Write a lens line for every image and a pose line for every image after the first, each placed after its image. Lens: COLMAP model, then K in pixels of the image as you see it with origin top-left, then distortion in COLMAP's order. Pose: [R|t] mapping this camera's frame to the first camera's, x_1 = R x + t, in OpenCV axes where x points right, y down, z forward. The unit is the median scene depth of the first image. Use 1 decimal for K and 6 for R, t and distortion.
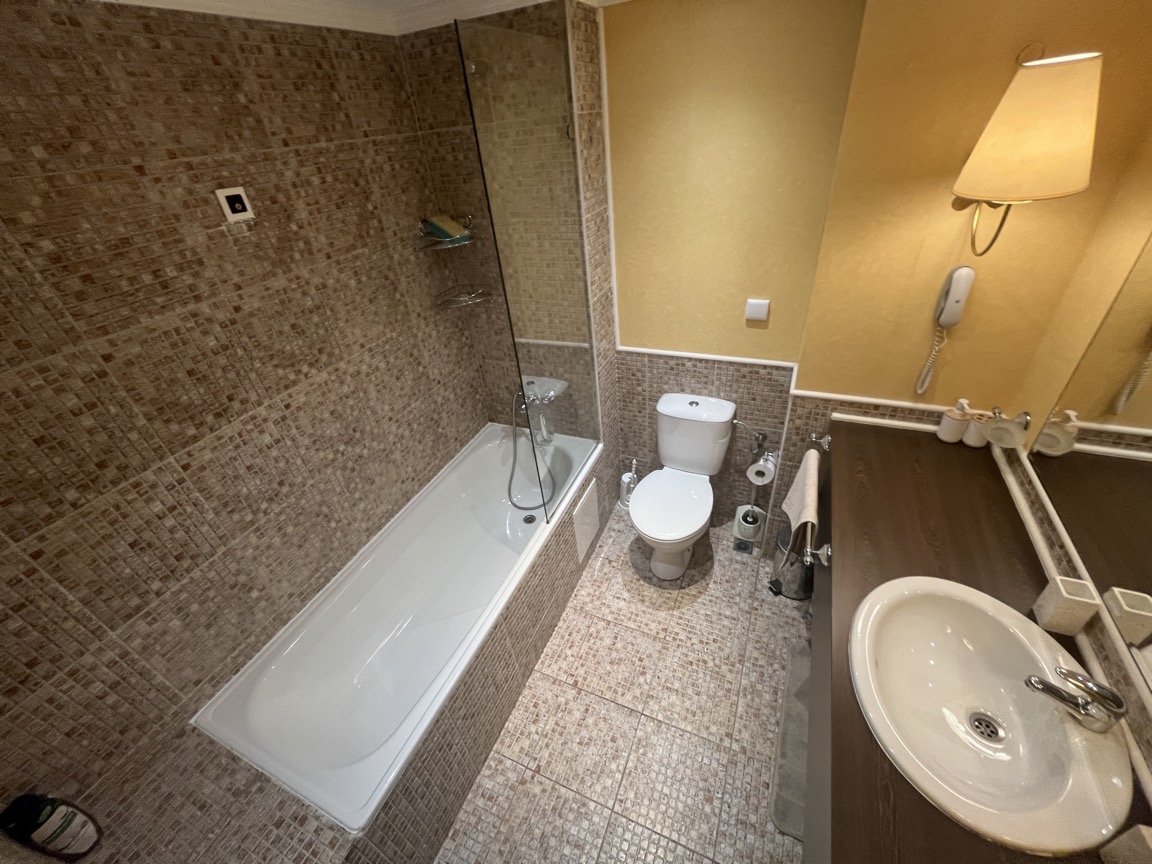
lens RADIAL K [[463.8, 0, 576.0], [0, 463.8, 431.6], [0, 0, 1]] dist [-0.003165, 0.000575]
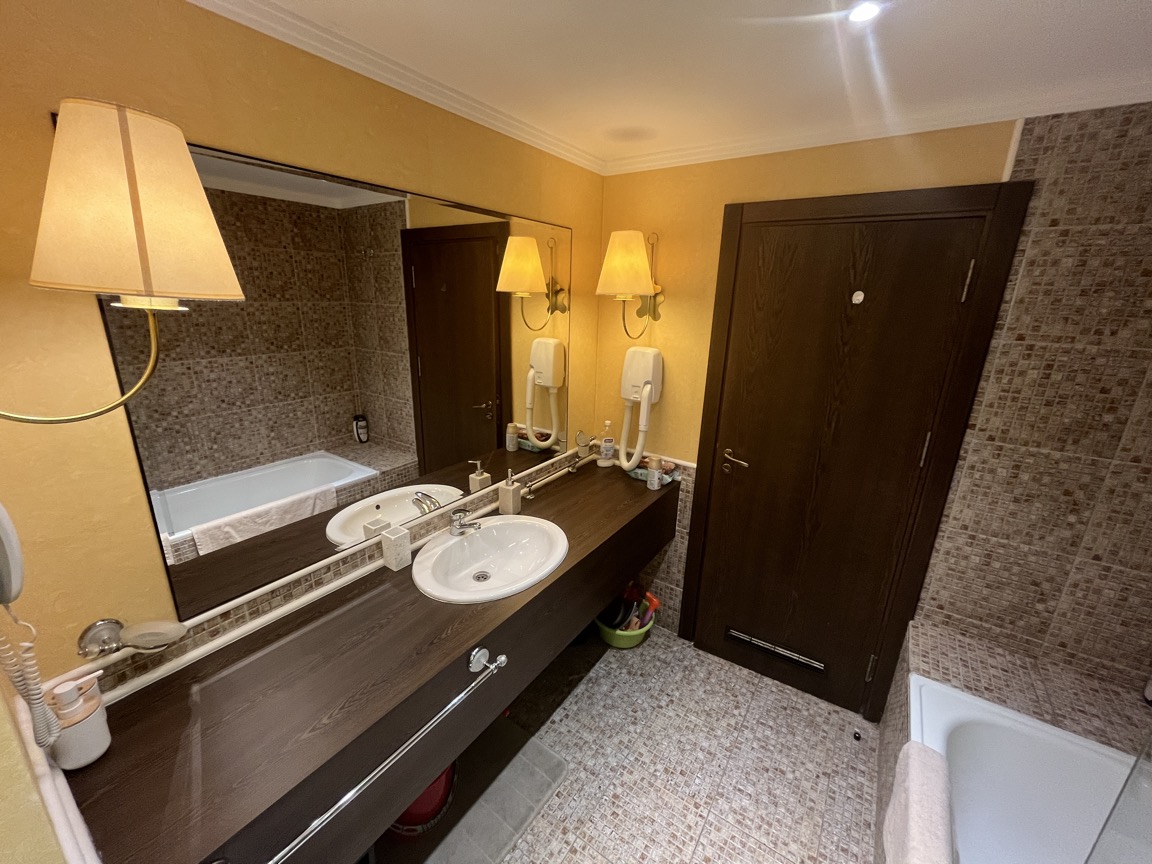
lens RADIAL K [[463.8, 0, 574.6], [0, 463.8, 430.9], [0, 0, 1]] dist [-0.003165, 0.000575]
pose [[-0.982501, 0.003372, 0.186225, 0.170067], [0.144118, 0.647136, 0.748629, -0.527552], [-0.117988, 0.762367, -0.636298, 0.990222]]
